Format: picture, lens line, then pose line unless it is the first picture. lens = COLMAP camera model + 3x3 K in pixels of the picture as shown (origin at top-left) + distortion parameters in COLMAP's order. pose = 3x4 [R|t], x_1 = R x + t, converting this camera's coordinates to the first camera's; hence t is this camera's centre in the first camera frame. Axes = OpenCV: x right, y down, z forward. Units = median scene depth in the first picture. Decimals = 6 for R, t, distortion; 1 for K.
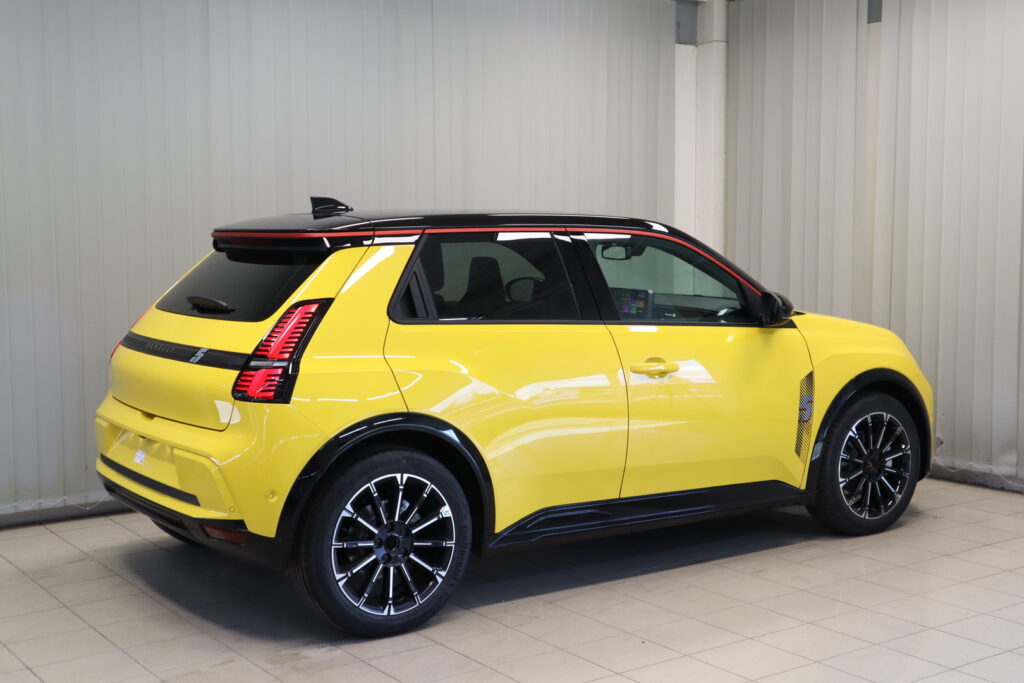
lens RADIAL K [[1297.6, 0, 510.3], [0, 1297.6, 339.5], [0, 0, 1]] dist [0.030624, 0.000000]
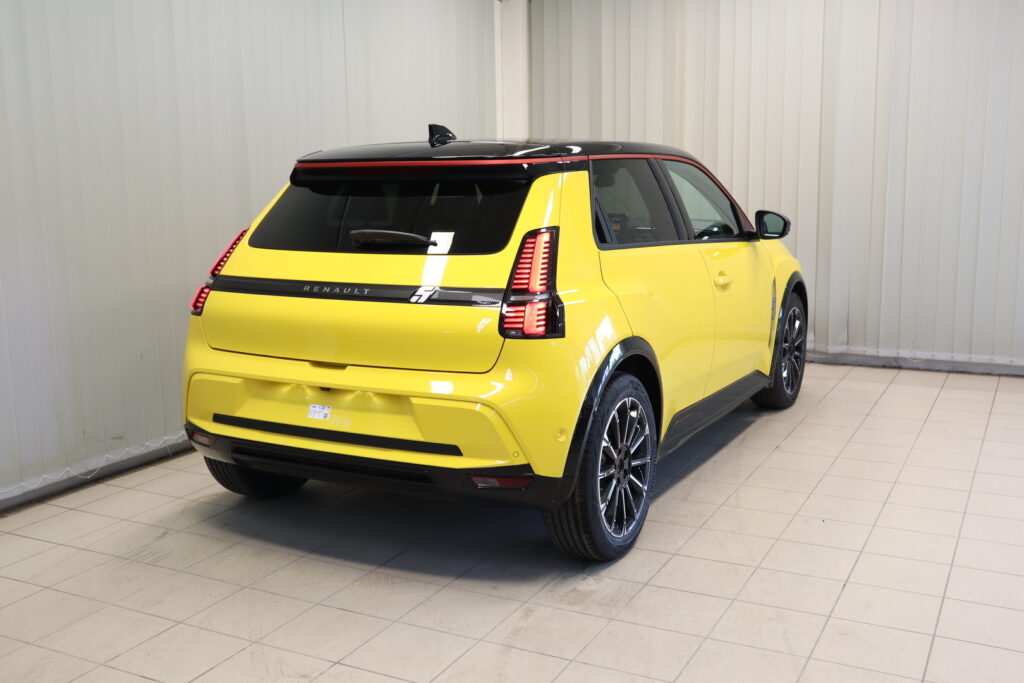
lens RADIAL K [[1040.3, 0, 515.4], [0, 1040.3, 344.6], [0, 0, 1]] dist [-0.006531, 0.000000]
pose [[0.889982, -0.087864, 0.447451, -0.519702], [0.052510, 0.994480, 0.090837, -0.016167], [-0.452962, -0.057348, 0.889683, 0.318603]]
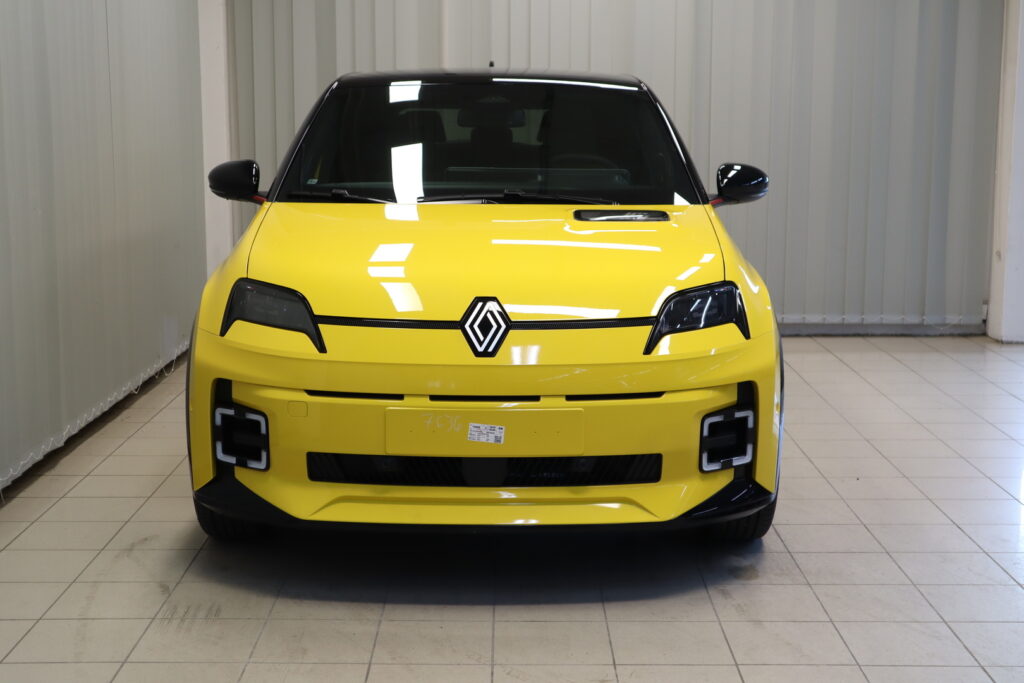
lens RADIAL K [[1473.6, 0, 514.3], [0, 1473.6, 337.3], [0, 0, 1]] dist [0.043687, 0.000000]
pose [[0.577713, -0.126455, 0.806385, -0.998809], [0.069999, 0.991962, 0.105408, -0.027851], [-0.813233, -0.004449, 0.581921, 0.517885]]
